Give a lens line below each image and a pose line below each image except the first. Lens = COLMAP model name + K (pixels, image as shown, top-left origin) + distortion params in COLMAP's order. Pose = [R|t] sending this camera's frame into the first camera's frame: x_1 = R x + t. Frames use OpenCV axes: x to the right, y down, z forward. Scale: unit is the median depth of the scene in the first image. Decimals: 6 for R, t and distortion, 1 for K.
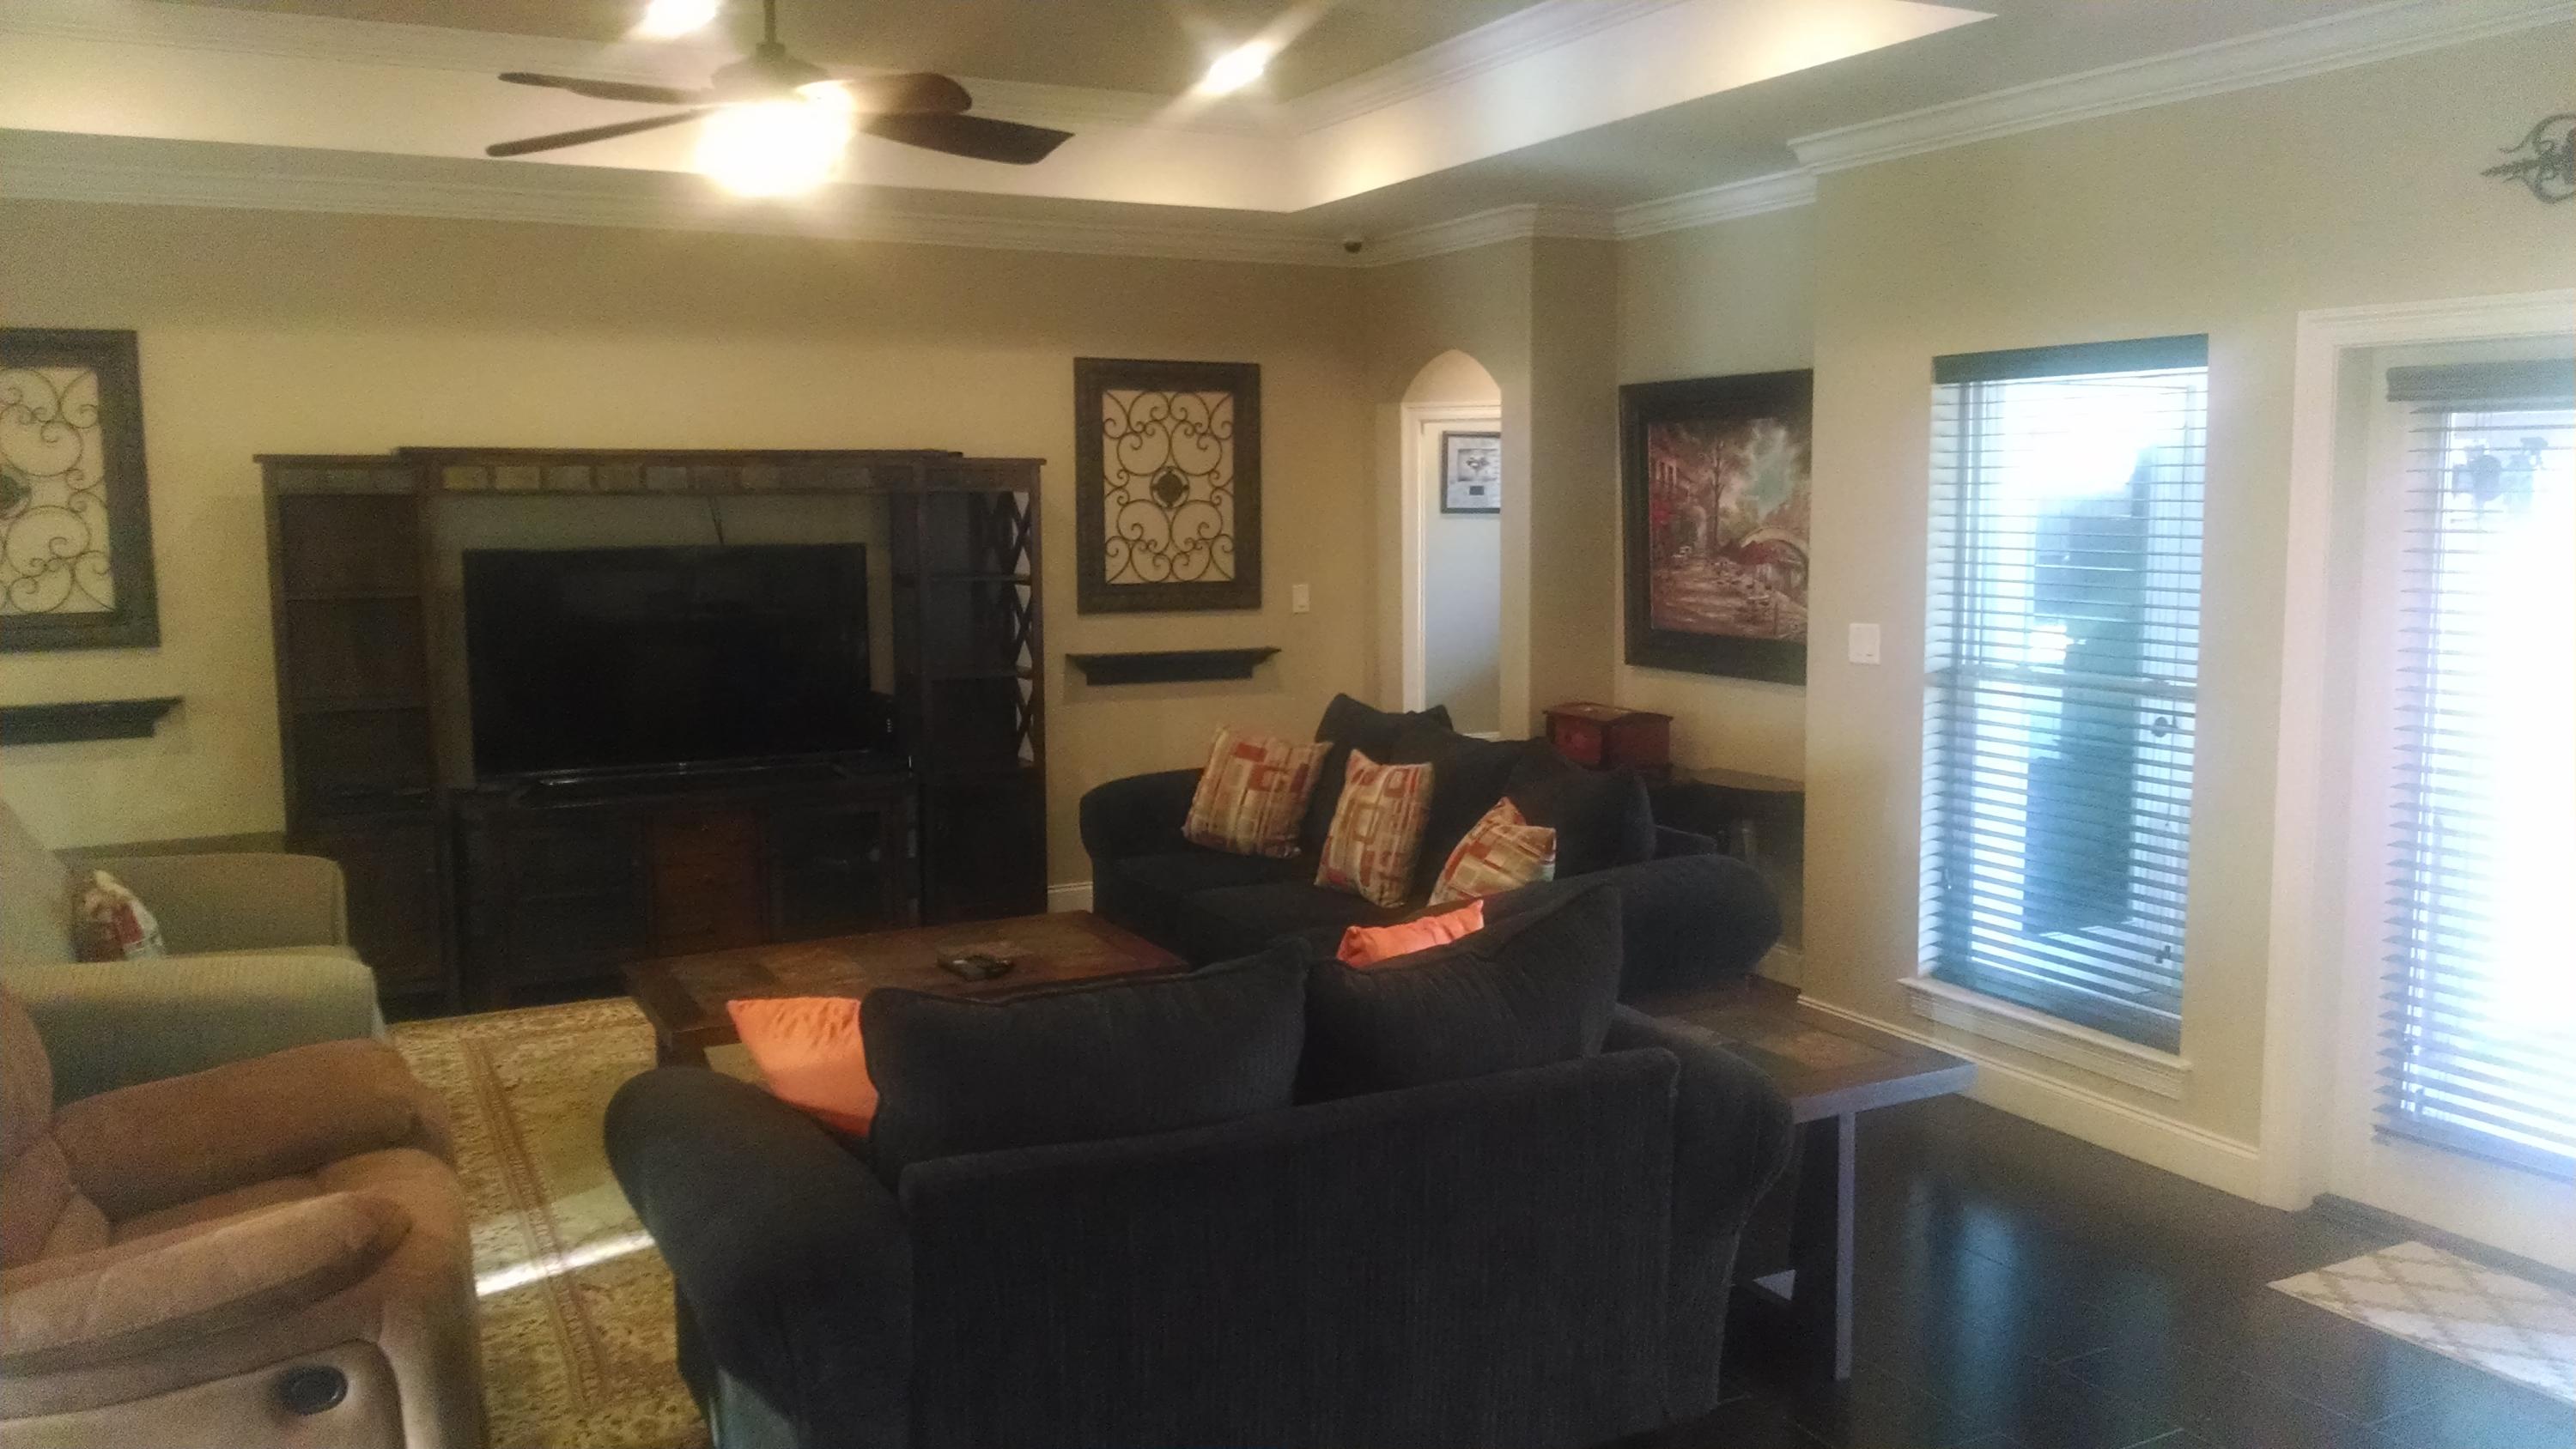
lens RADIAL K [[1954.7, 0, 1405.0], [0, 1954.7, 732.0], [0, 0, 1]] dist [-0.013137, -0.012724]
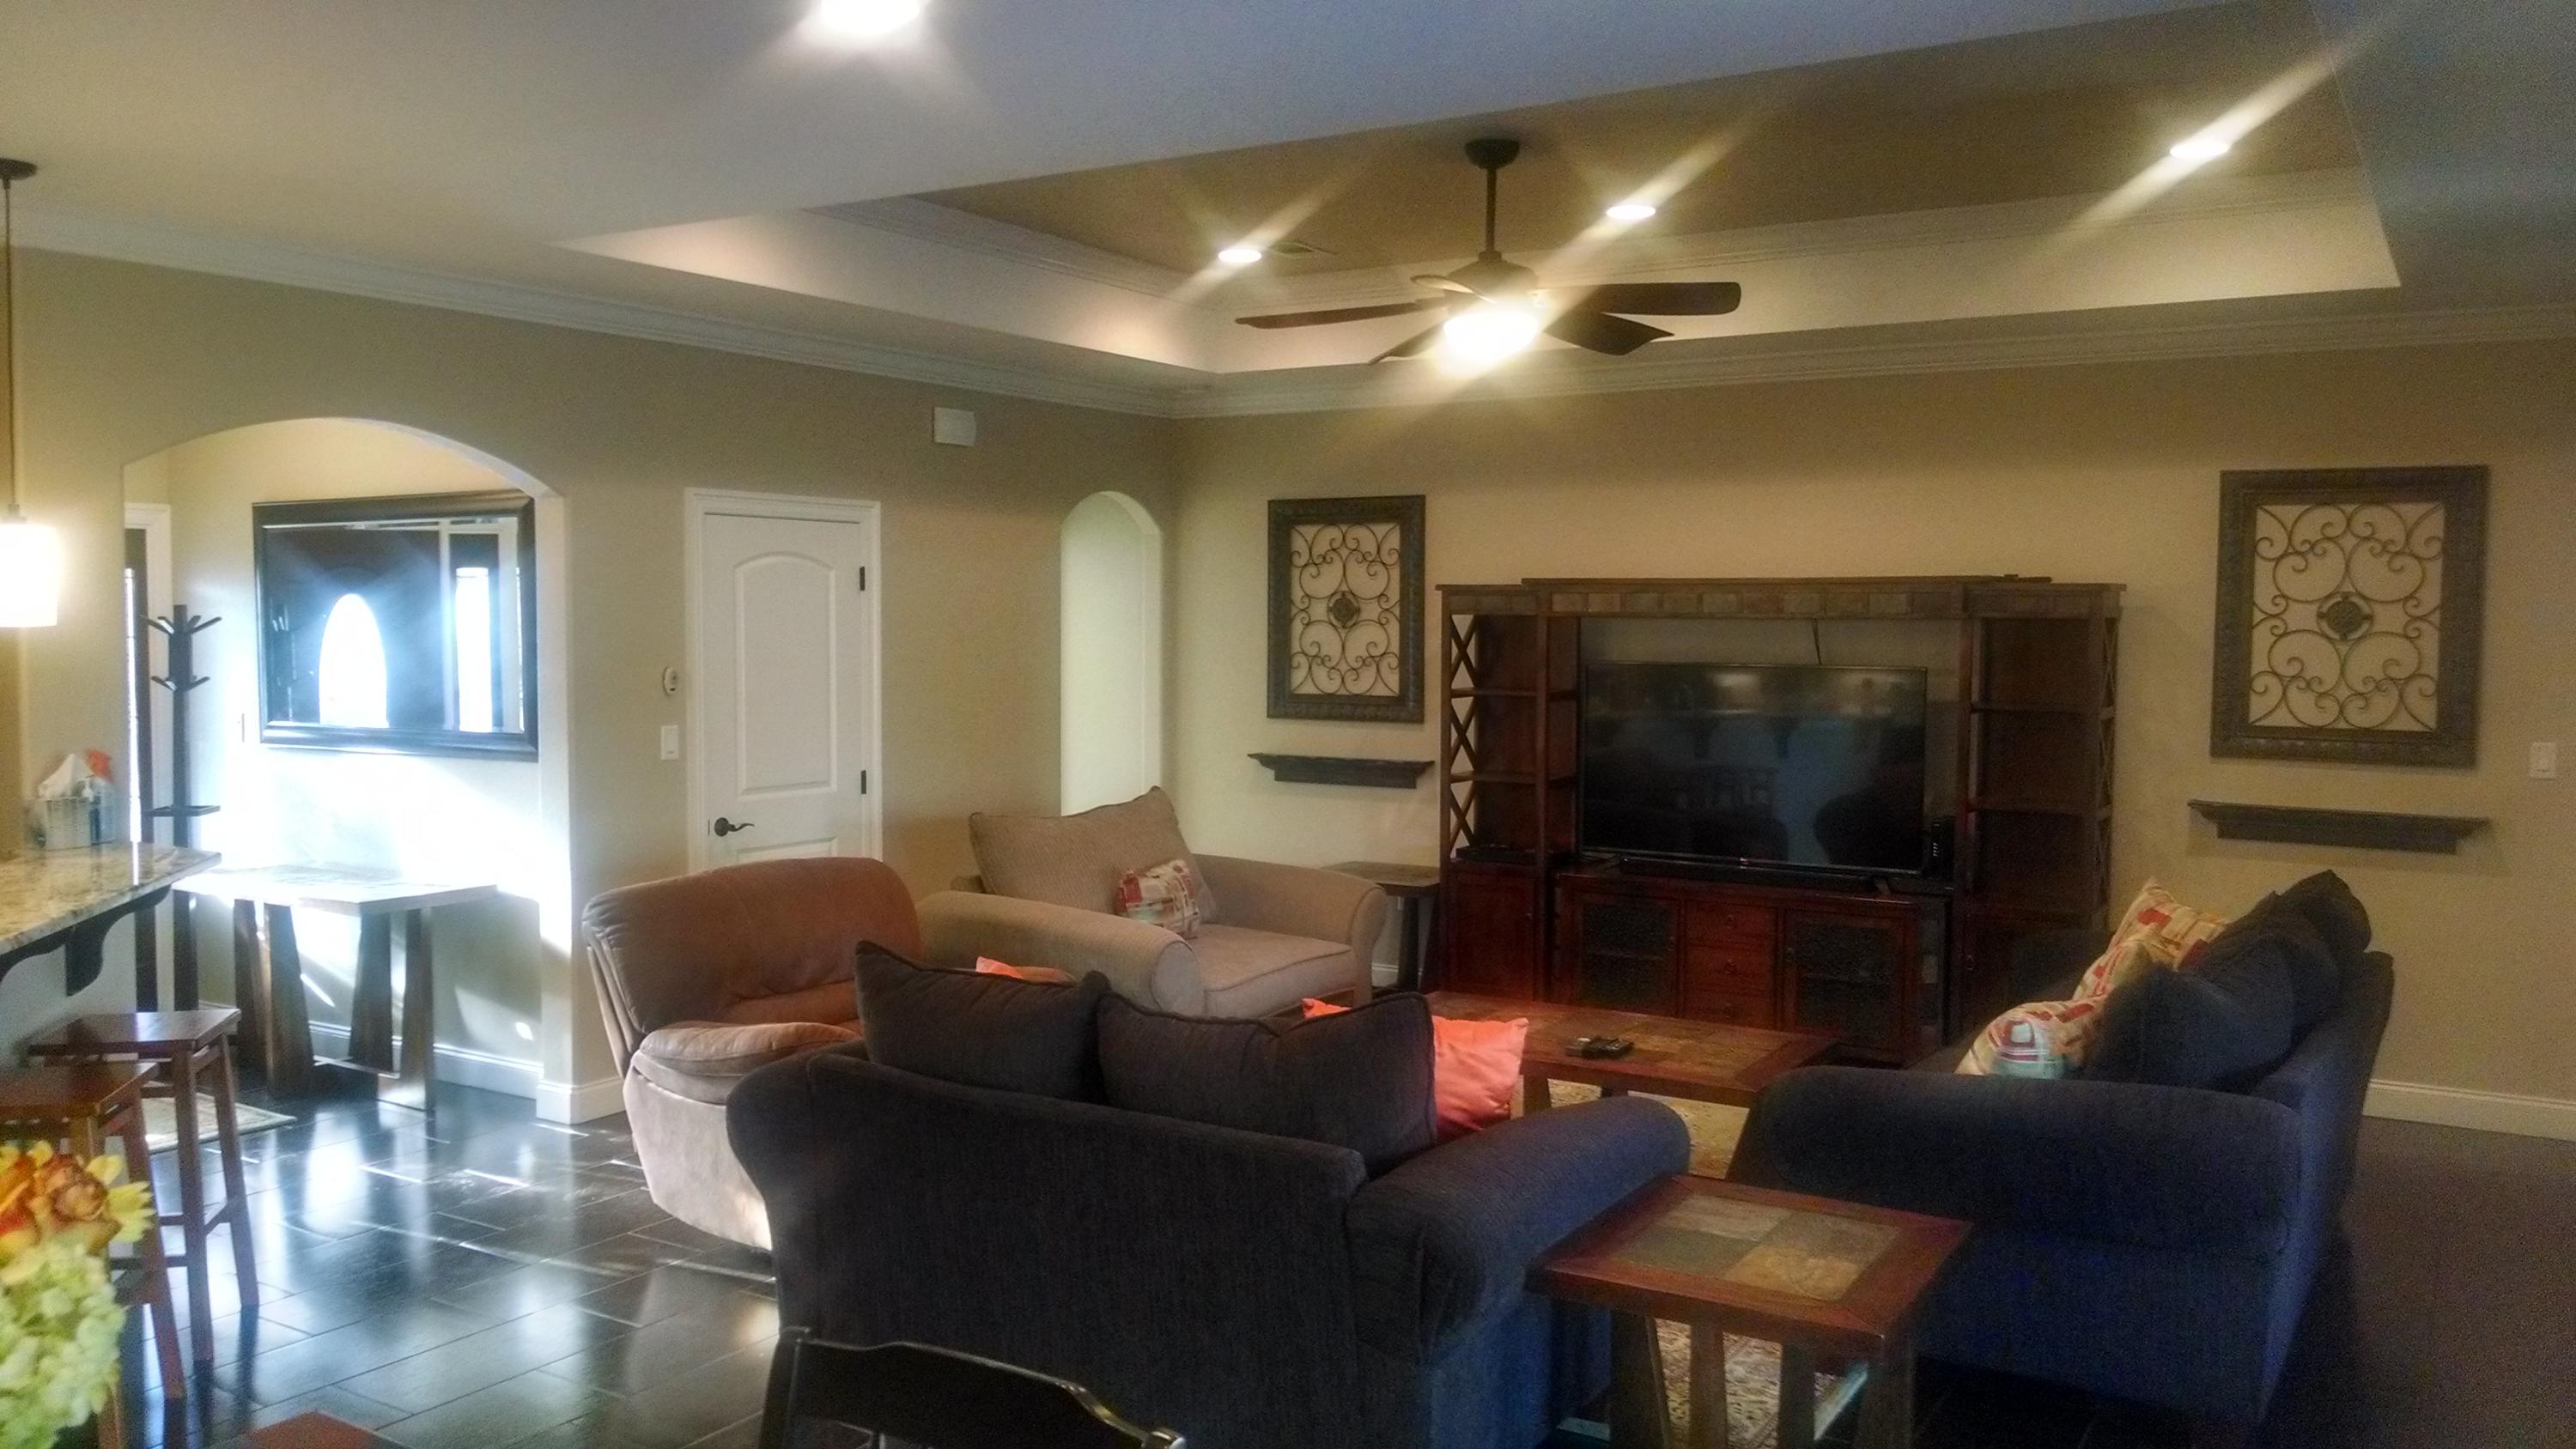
lens RADIAL K [[1954.7, 0, 1353.1], [0, 1954.7, 746.3], [0, 0, 1]] dist [-0.013137, -0.012724]
pose [[0.478398, 0.065391, -0.875705, 0.432621], [-0.116012, 0.993189, 0.010787, -0.029553], [0.870446, 0.096432, 0.482726, 0.231676]]
